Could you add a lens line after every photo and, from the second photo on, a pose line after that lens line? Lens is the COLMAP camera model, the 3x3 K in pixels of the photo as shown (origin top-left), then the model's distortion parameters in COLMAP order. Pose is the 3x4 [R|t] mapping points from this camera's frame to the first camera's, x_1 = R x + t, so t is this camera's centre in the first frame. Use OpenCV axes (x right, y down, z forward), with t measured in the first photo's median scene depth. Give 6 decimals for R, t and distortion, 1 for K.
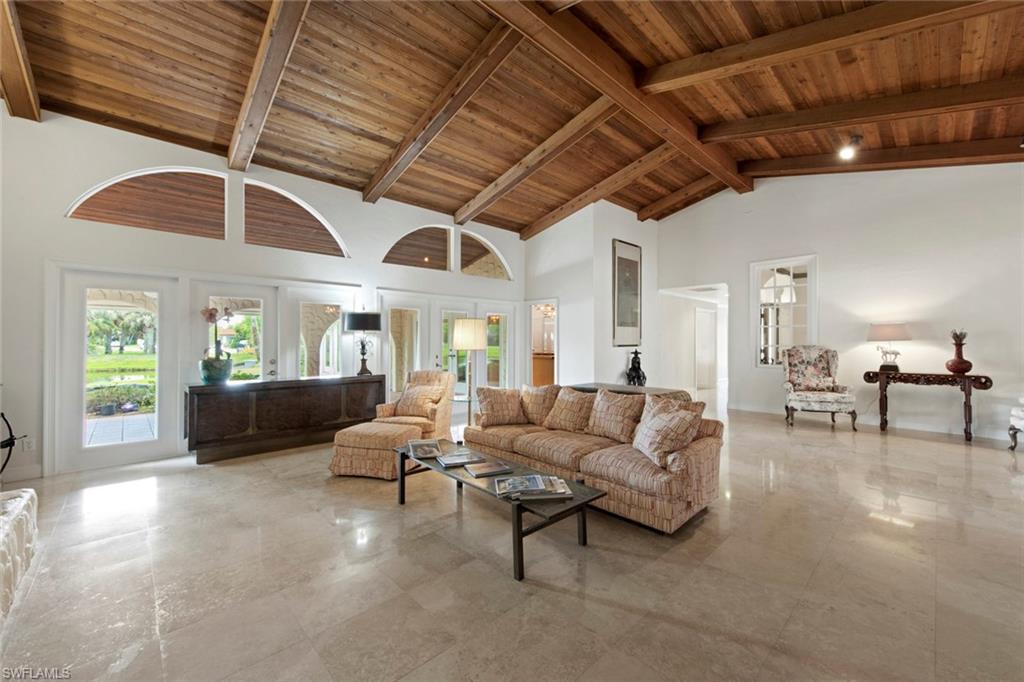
lens RADIAL K [[400.1, 0, 501.4], [0, 400.1, 340.2], [0, 0, 1]] dist [-0.002207, -0.000312]
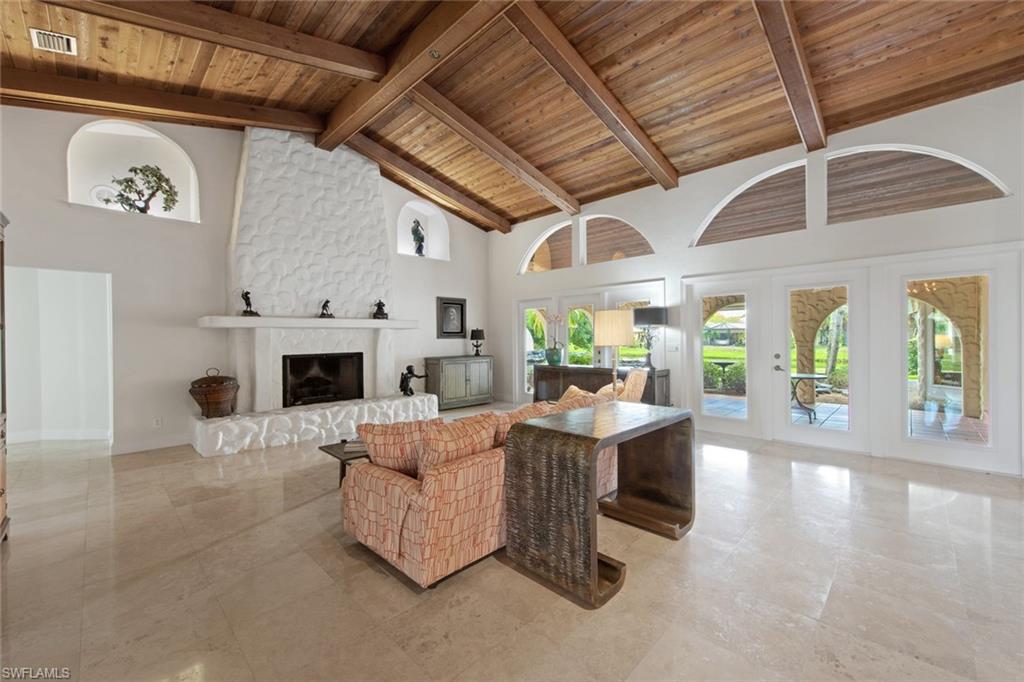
lens RADIAL K [[400.1, 0, 507.9], [0, 400.1, 341.5], [0, 0, 1]] dist [-0.002207, -0.000312]
pose [[0.047508, 0.010359, -0.998817, 0.511289], [0.013438, 0.999849, 0.011009, 0.000548], [0.998780, -0.013945, 0.047362, 0.487064]]
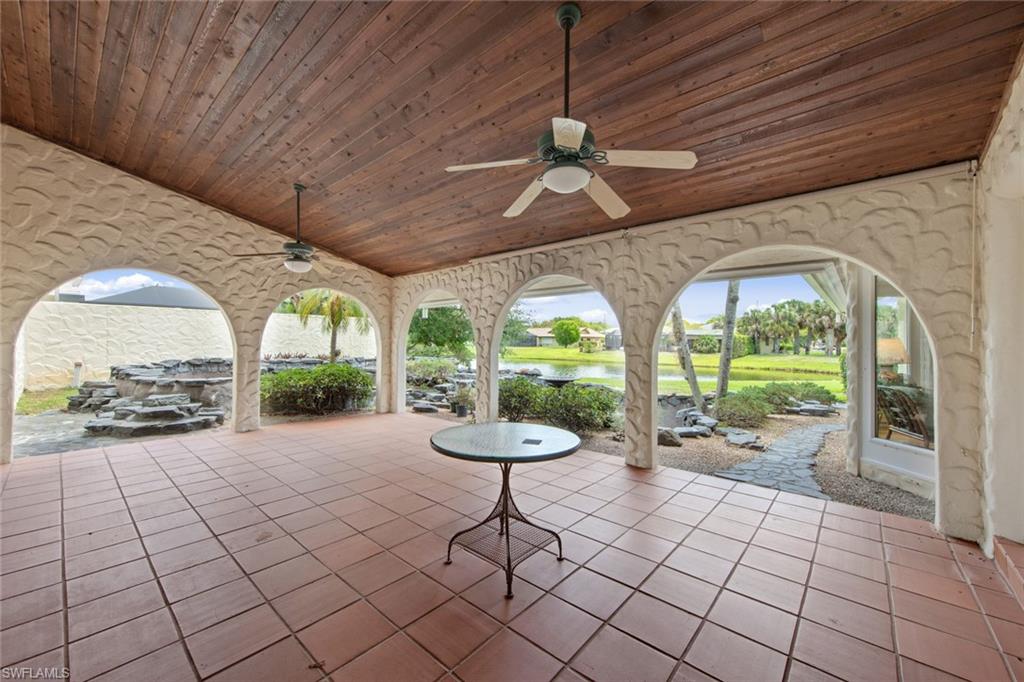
lens RADIAL K [[400.1, 0, 503.9], [0, 400.1, 338.0], [0, 0, 1]] dist [-0.002207, -0.000312]
pose [[0.109508, -0.005613, -0.993970, -0.078801], [-0.005465, 0.999966, -0.006249, 0.018768], [0.993971, 0.006117, 0.109474, 1.189166]]
